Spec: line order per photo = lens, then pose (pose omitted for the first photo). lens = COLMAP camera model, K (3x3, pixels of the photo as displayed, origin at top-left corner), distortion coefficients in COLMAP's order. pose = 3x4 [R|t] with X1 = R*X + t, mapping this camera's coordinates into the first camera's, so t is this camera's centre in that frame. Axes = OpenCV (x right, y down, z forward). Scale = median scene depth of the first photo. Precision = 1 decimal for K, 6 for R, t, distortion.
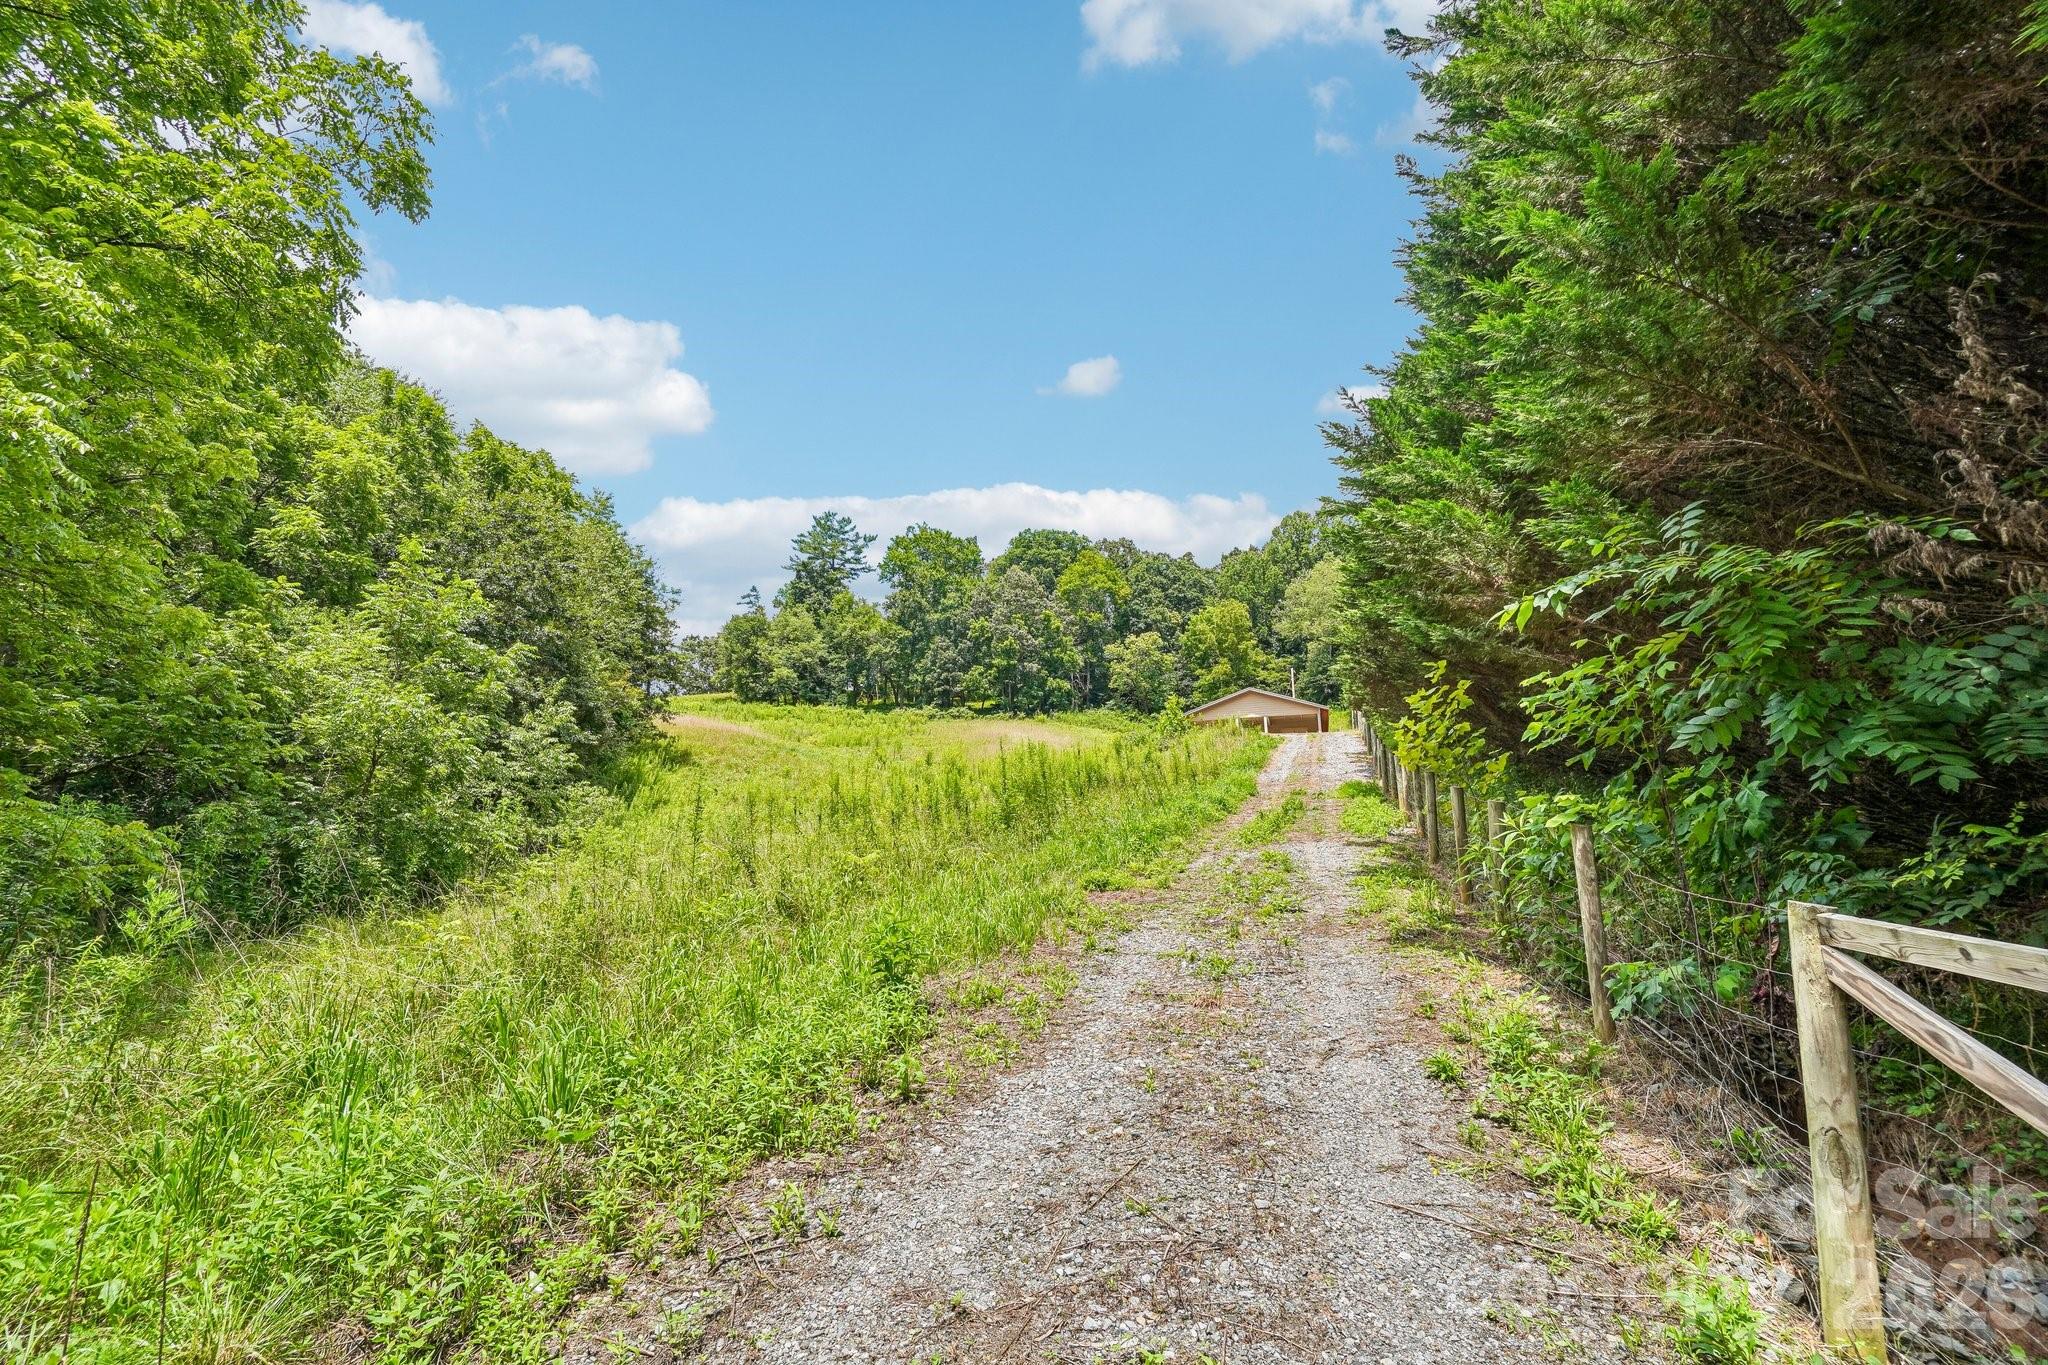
lens RADIAL K [[826.9, 0, 1024.0], [0, 826.9, 682.5], [0, 0, 1]] dist [-0.053522, 0.014651]
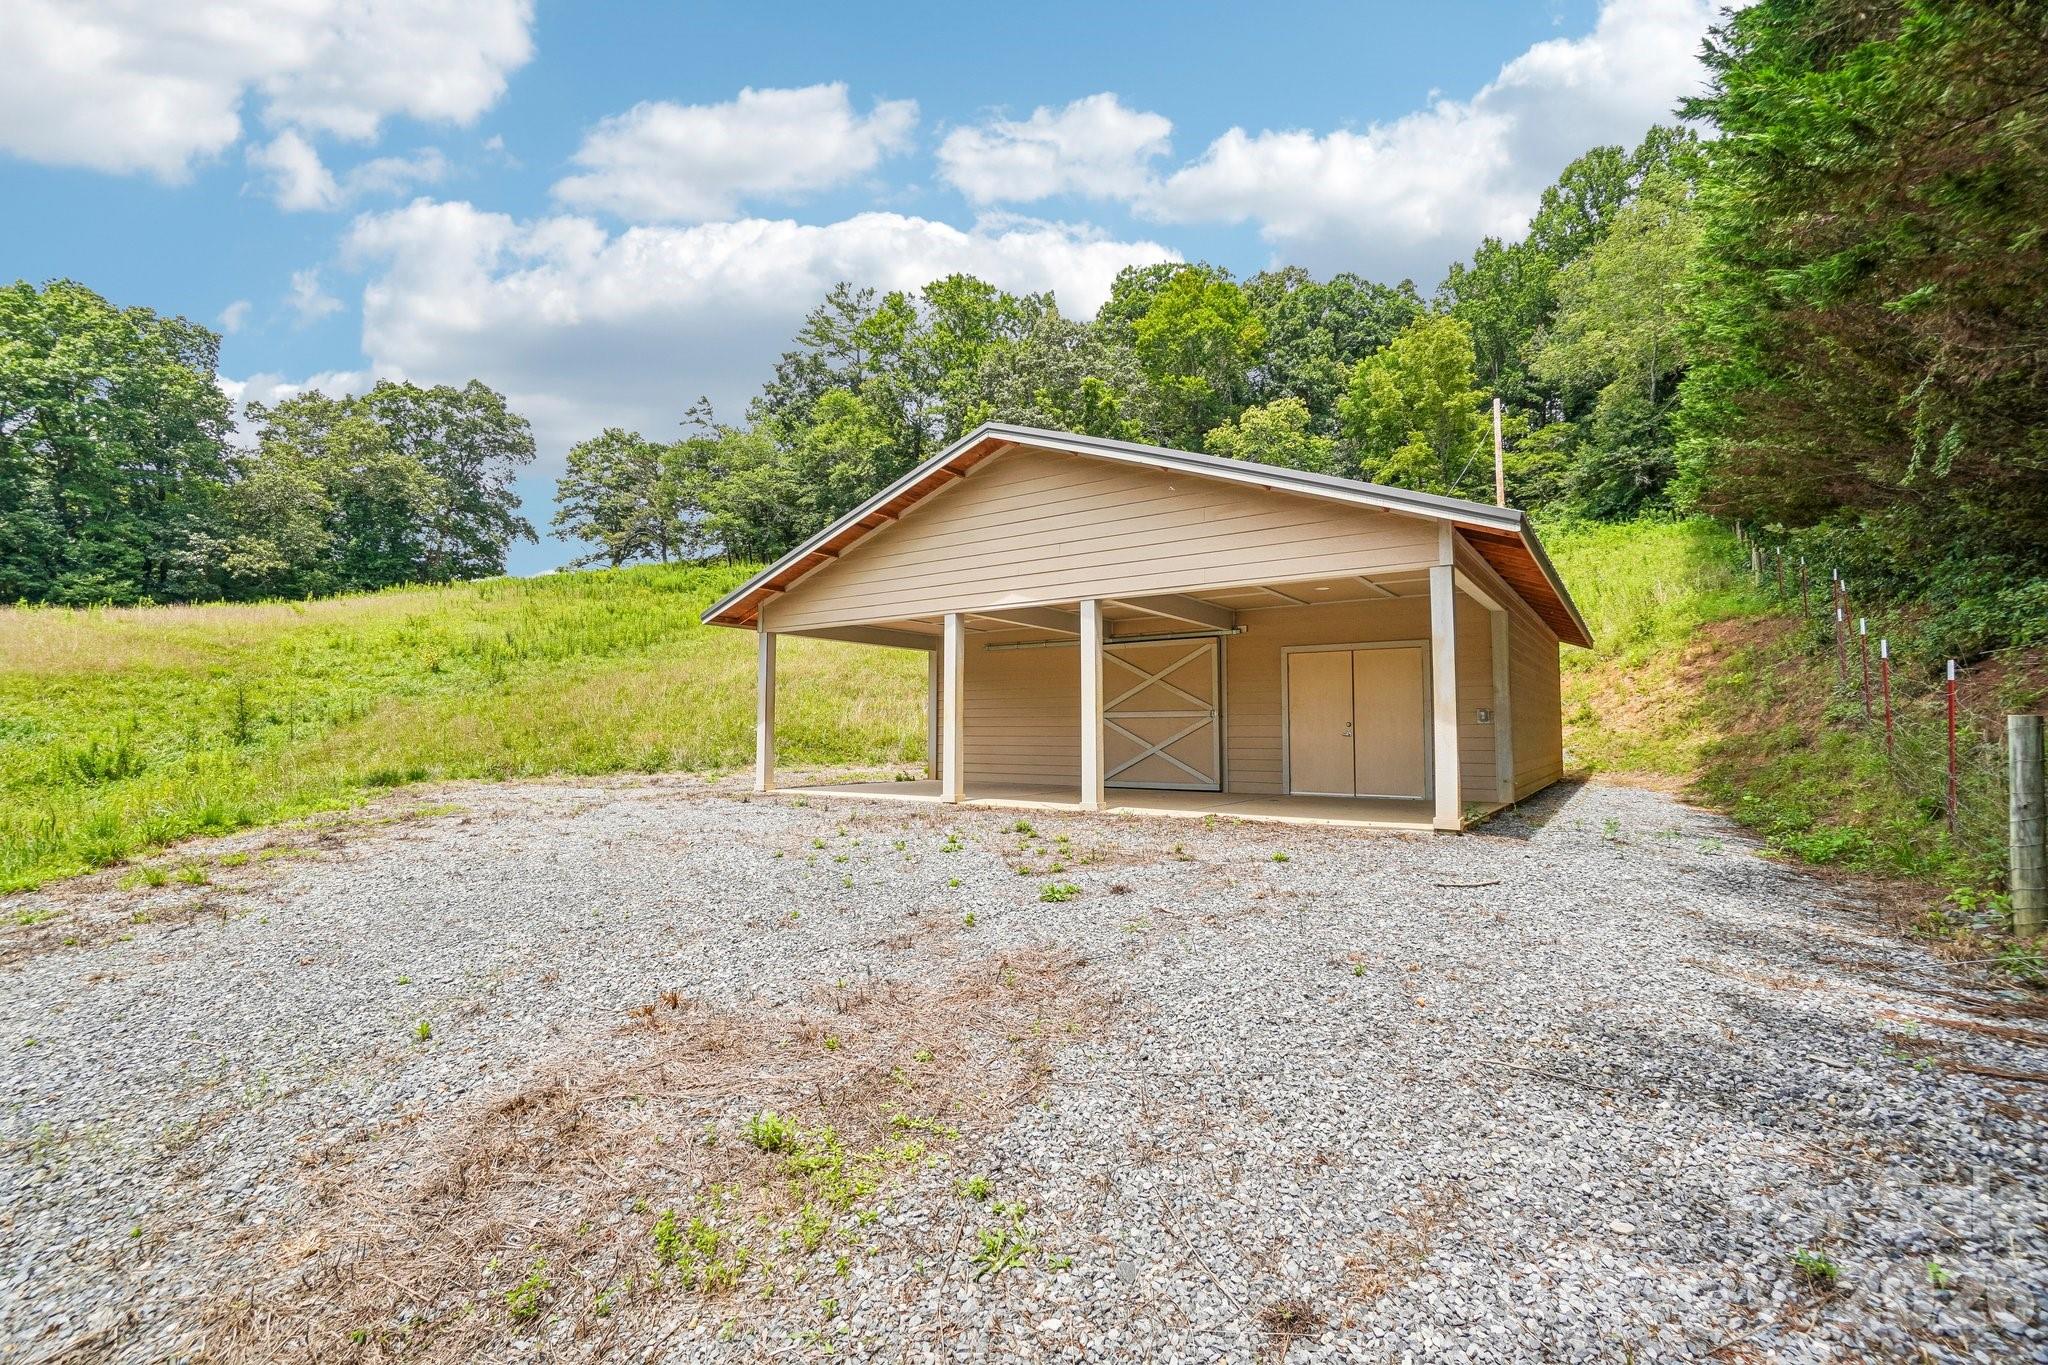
lens RADIAL K [[826.9, 0, 1024.0], [0, 826.9, 682.5], [0, 0, 1]] dist [-0.053522, 0.014651]
pose [[0.955817, -0.012901, -0.293680, 0.143496], [0.073818, 0.977558, 0.197309, 0.005154], [0.284544, -0.210270, 0.935319, 0.384836]]
